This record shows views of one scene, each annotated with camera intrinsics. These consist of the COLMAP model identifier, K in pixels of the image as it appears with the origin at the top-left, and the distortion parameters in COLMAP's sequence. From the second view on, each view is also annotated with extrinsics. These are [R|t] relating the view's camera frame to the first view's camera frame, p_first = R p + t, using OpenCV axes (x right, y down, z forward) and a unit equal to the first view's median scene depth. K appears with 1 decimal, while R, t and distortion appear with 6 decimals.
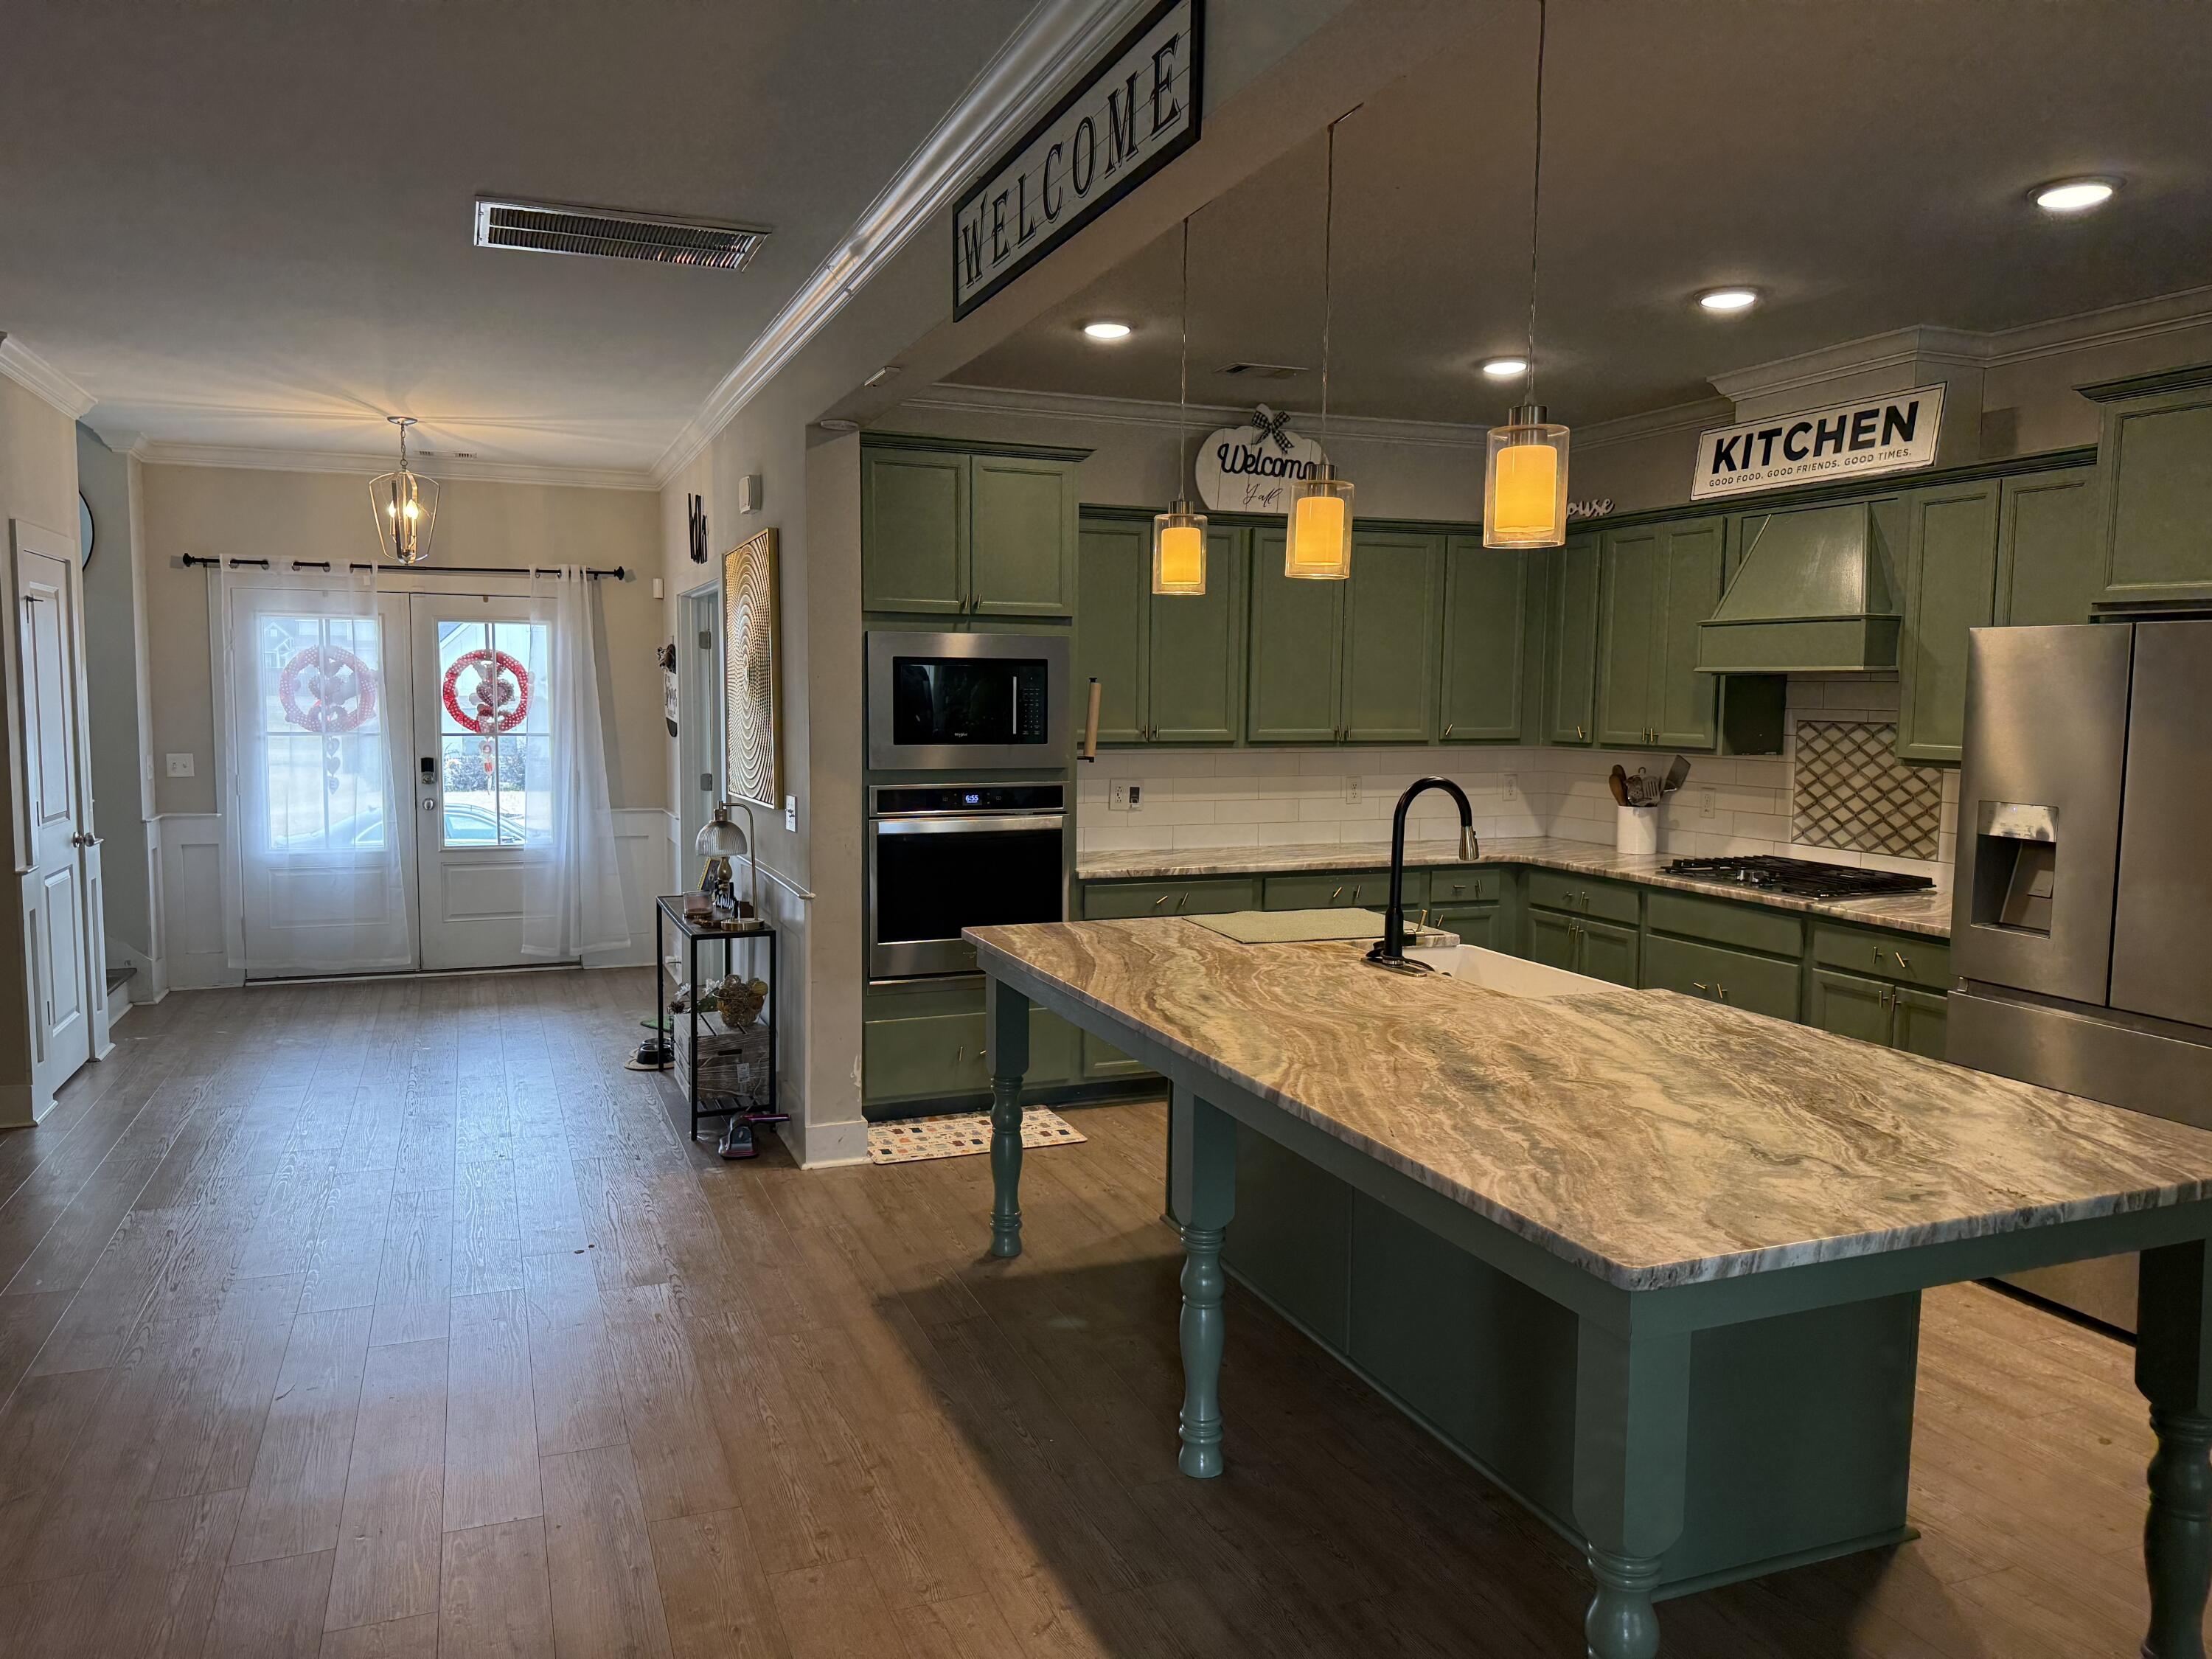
lens RADIAL K [[1546.3, 0, 1092.0], [0, 1546.3, 830.4], [0, 0, 1]] dist [0.059382, -0.053854]
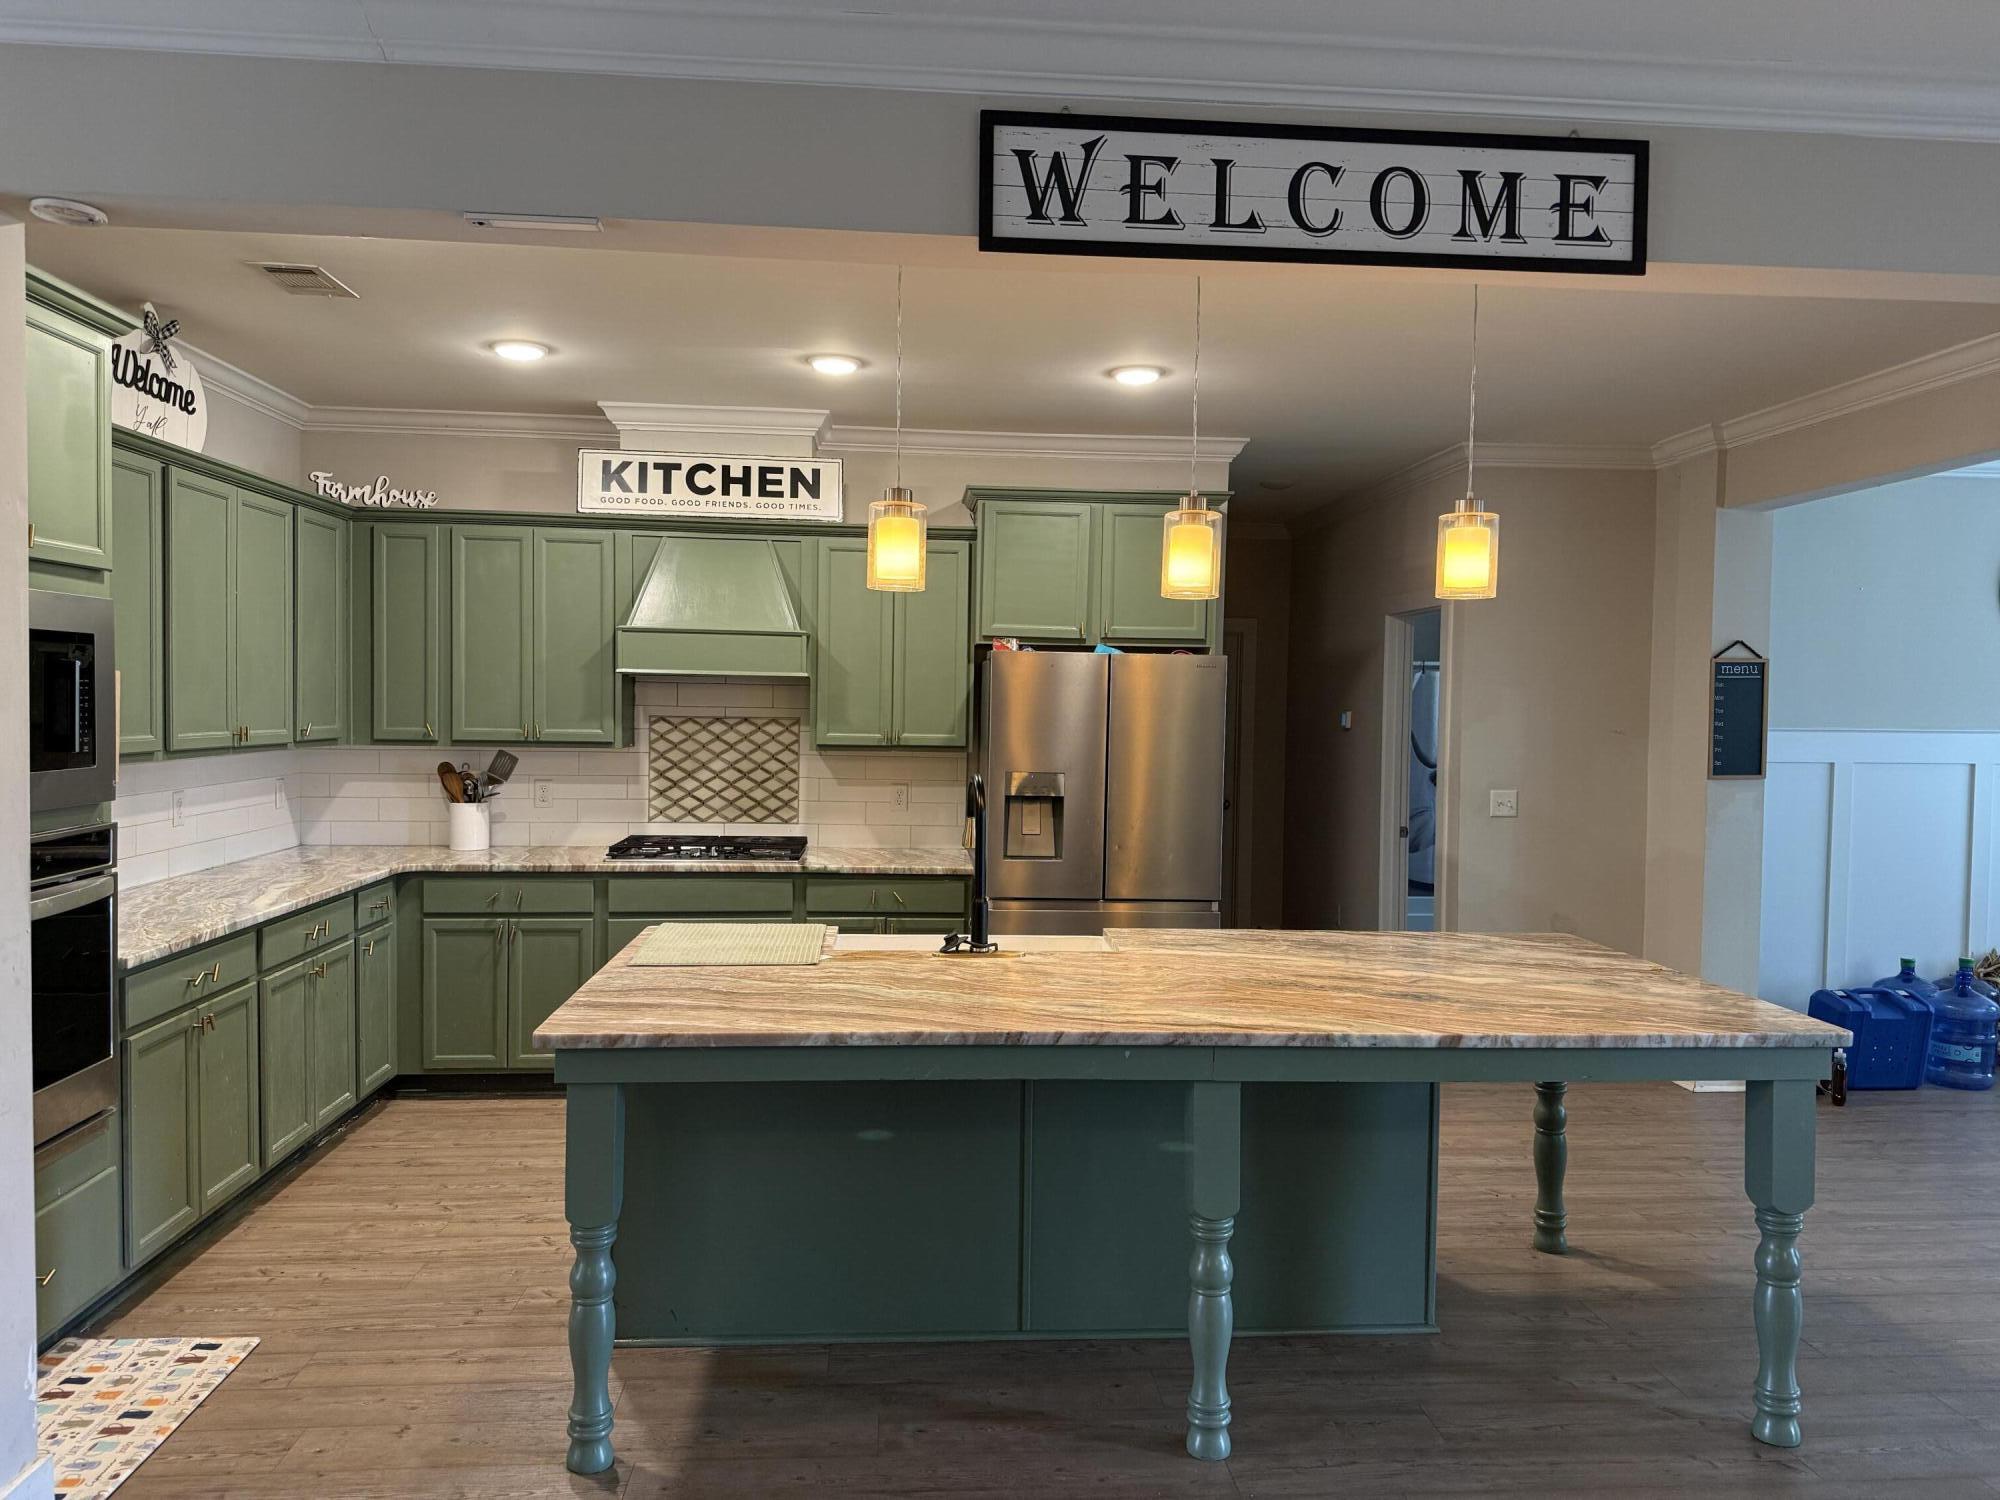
lens RADIAL K [[1397.7, 0, 1005.0], [0, 1397.7, 757.0], [0, 0, 1]] dist [0.111868, -0.145222]
pose [[0.290324, -0.042287, 0.955993, -0.484100], [0.076038, 0.996884, 0.021004, -0.043533], [-0.953903, 0.066593, 0.292635, 0.467462]]
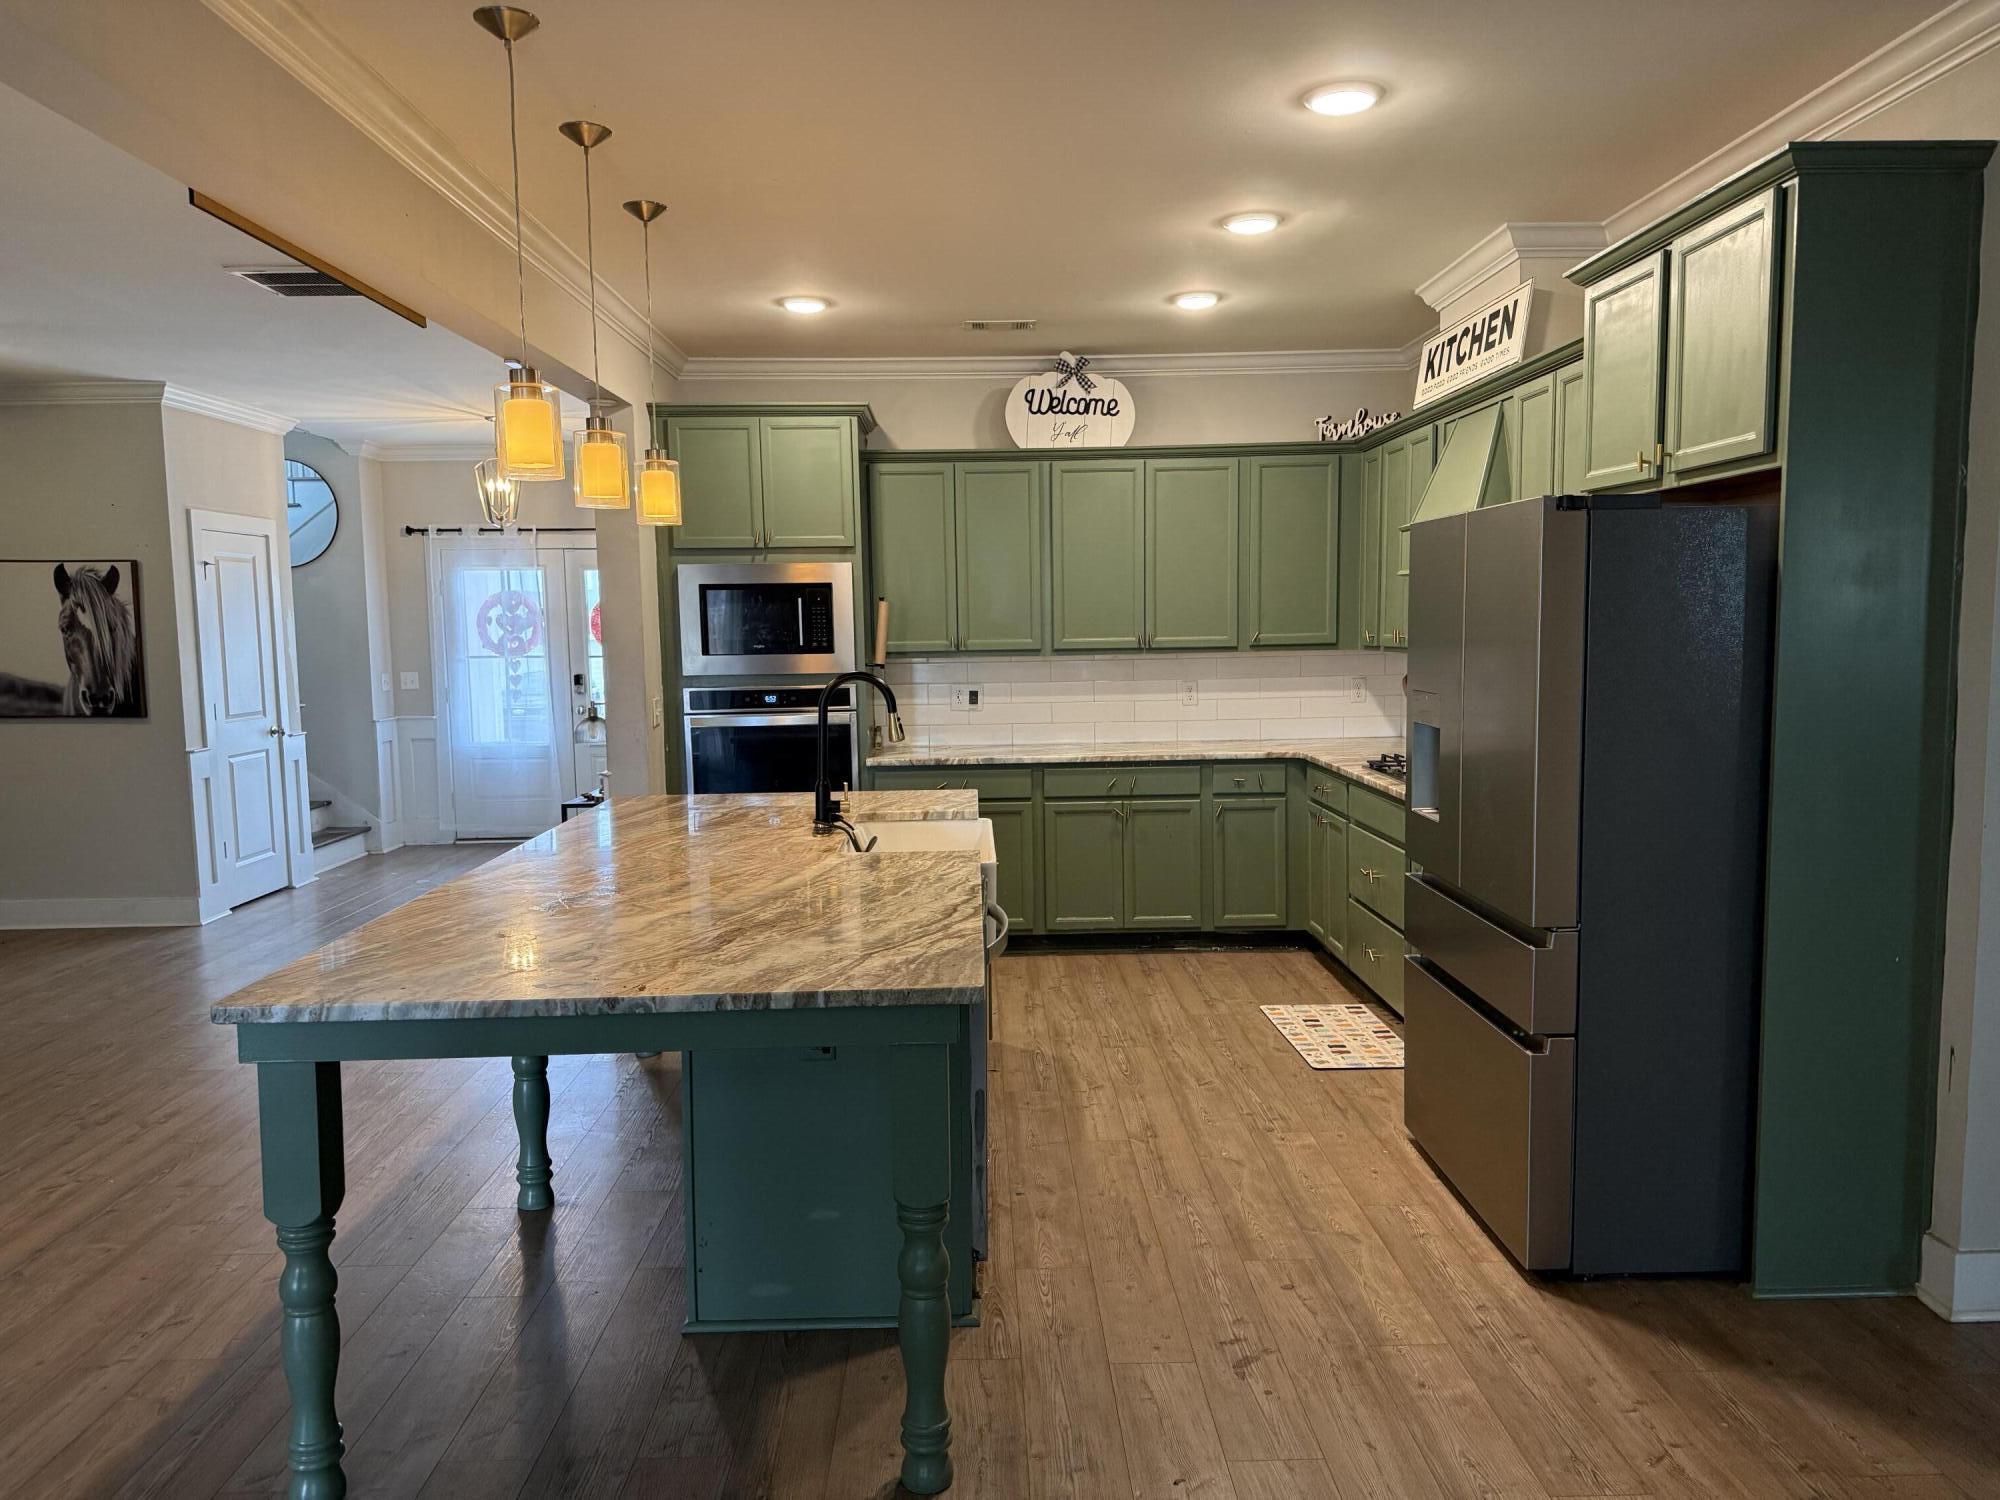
lens RADIAL K [[1397.7, 0, 1005.0], [0, 1397.7, 757.0], [0, 0, 1]] dist [0.111868, -0.145222]
pose [[0.937661, 0.010307, -0.347397, 0.475777], [-0.007439, 0.999926, 0.009588, 0.013549], [0.347470, -0.006407, 0.937669, 0.020345]]
